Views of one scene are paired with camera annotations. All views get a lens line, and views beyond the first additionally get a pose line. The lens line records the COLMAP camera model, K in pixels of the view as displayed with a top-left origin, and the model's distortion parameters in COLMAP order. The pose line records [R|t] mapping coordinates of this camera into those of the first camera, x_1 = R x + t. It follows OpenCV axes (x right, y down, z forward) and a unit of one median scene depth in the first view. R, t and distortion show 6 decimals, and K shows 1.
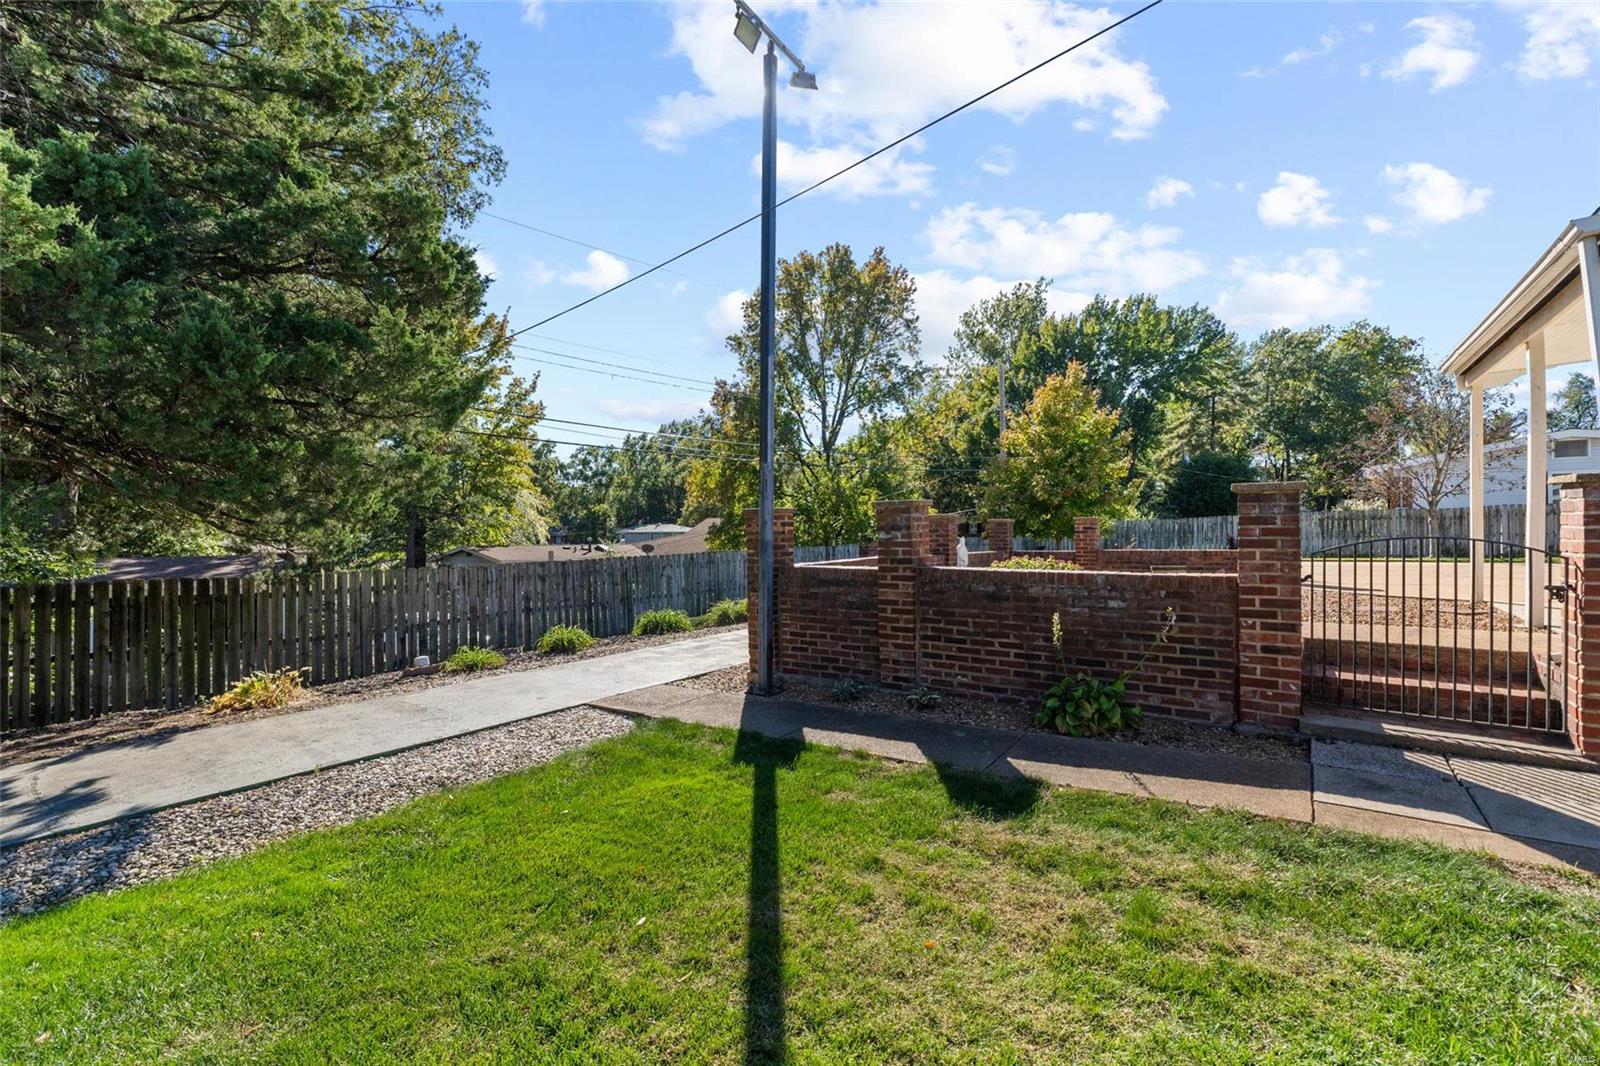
lens RADIAL K [[666.2, 0, 809.2], [0, 666.2, 536.5], [0, 0, 1]] dist [-0.006563, -0.000493]
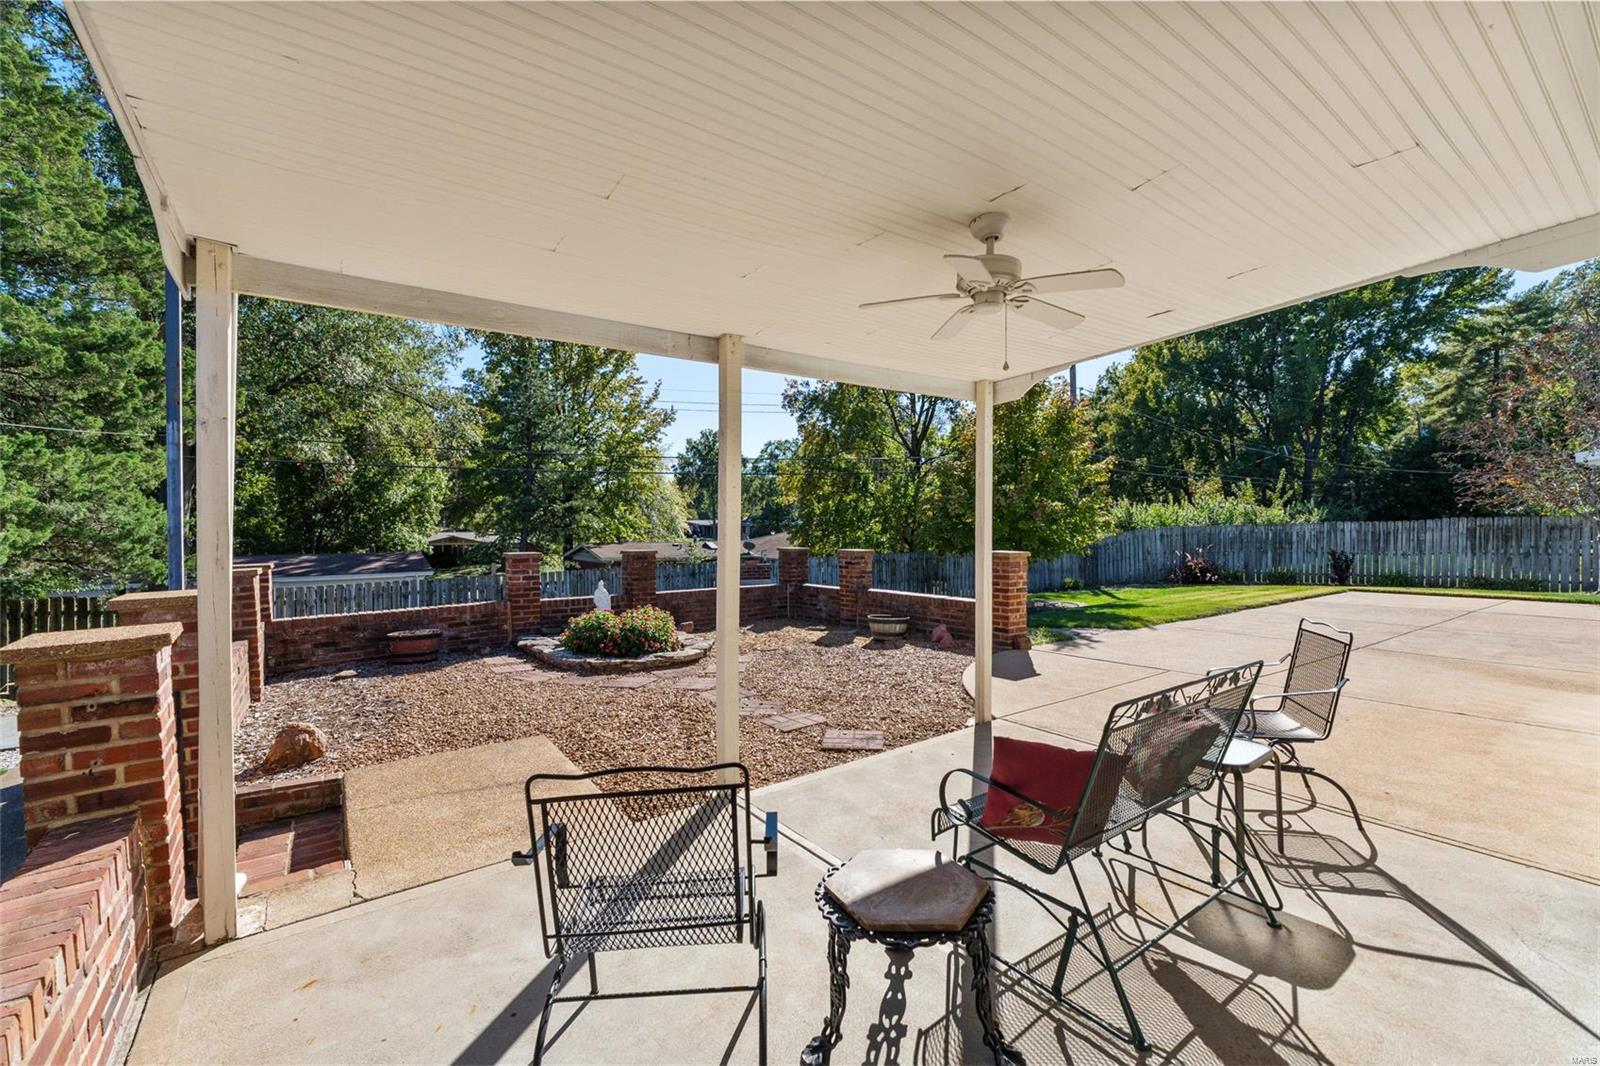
lens RADIAL K [[666.2, 0, 802.9], [0, 666.2, 529.4], [0, 0, 1]] dist [-0.006563, -0.000493]
pose [[0.948458, 0.003578, -0.316883, 0.156162], [-0.001157, 0.999969, 0.007828, -0.014813], [0.316901, -0.007058, 0.948432, 0.047769]]
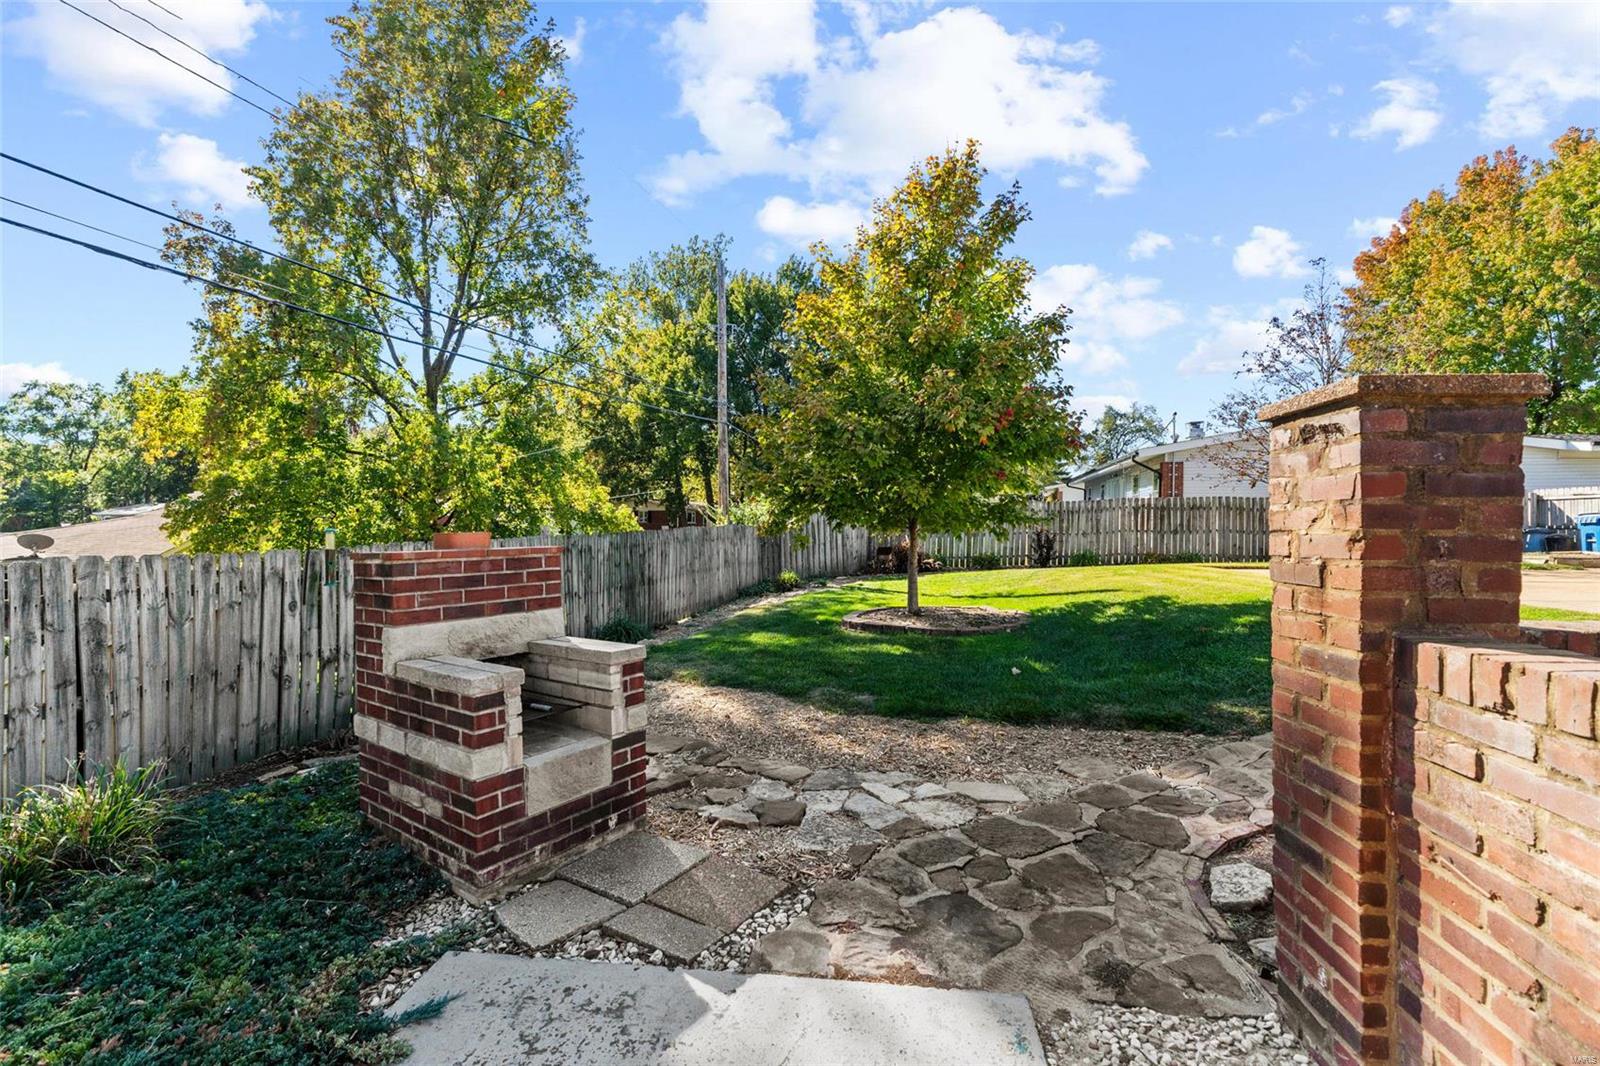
lens RADIAL K [[666.2, 0, 805.4], [0, 666.2, 525.0], [0, 0, 1]] dist [-0.006563, -0.000493]
pose [[0.875561, 0.013293, 0.482925, 0.030563], [-0.011853, 0.999912, -0.006035, 0.001216], [-0.482962, -0.000440, 0.875641, 0.256643]]
